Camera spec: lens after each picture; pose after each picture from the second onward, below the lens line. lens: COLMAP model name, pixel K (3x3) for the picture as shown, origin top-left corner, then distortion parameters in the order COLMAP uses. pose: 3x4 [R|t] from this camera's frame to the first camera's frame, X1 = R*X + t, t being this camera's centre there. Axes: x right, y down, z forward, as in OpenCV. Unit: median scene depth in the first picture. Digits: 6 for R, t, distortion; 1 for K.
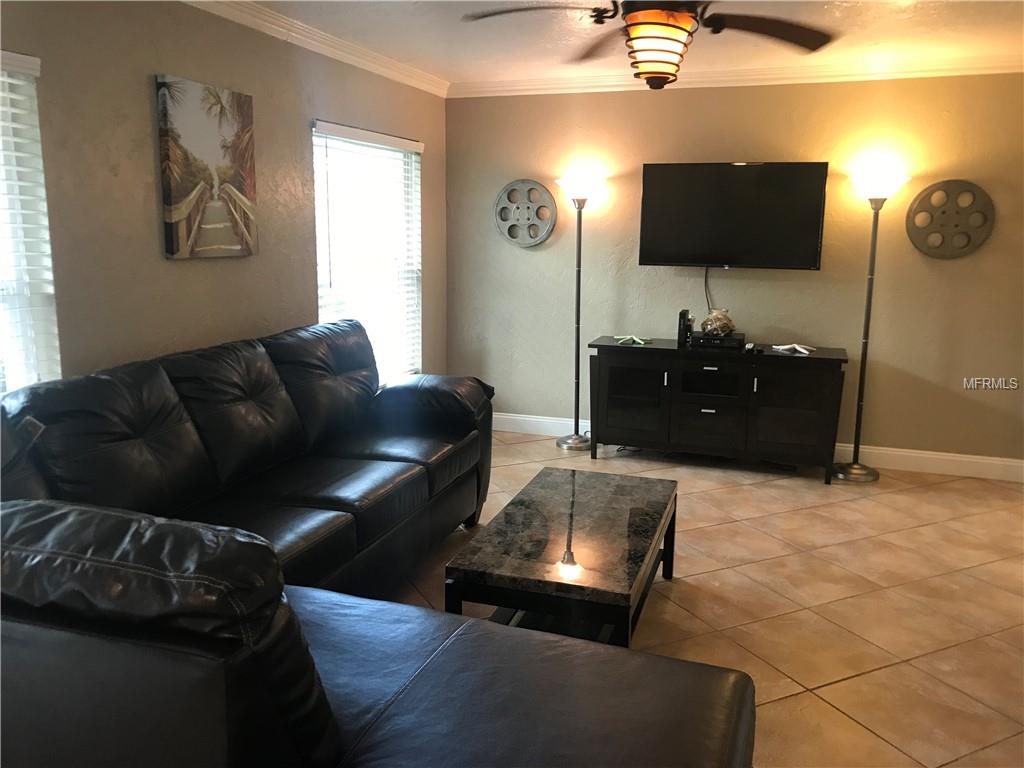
lens RADIAL K [[850.5, 0, 506.5], [0, 850.5, 379.2], [0, 0, 1]] dist [0.019596, 0.003588]
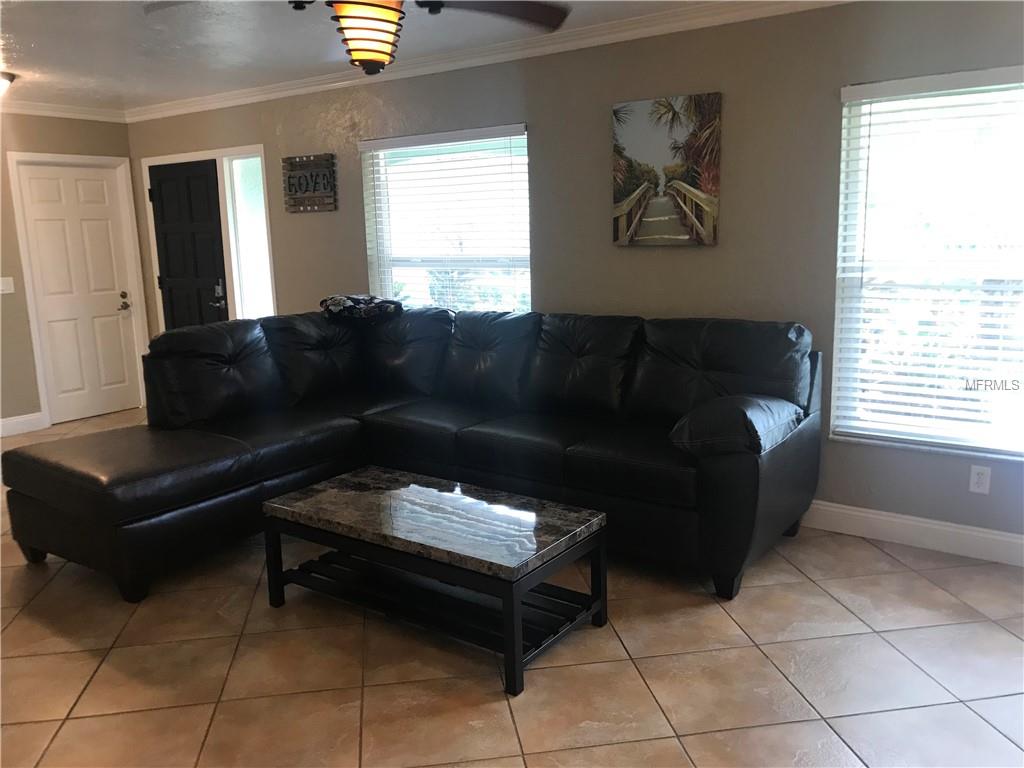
lens RADIAL K [[850.5, 0, 507.2], [0, 850.5, 388.6], [0, 0, 1]] dist [0.019596, 0.003588]
pose [[-0.307408, 0.175322, -0.935287, 0.860892], [-0.152493, 0.961102, 0.230282, -0.193615], [0.939280, 0.213415, -0.268715, 1.172538]]
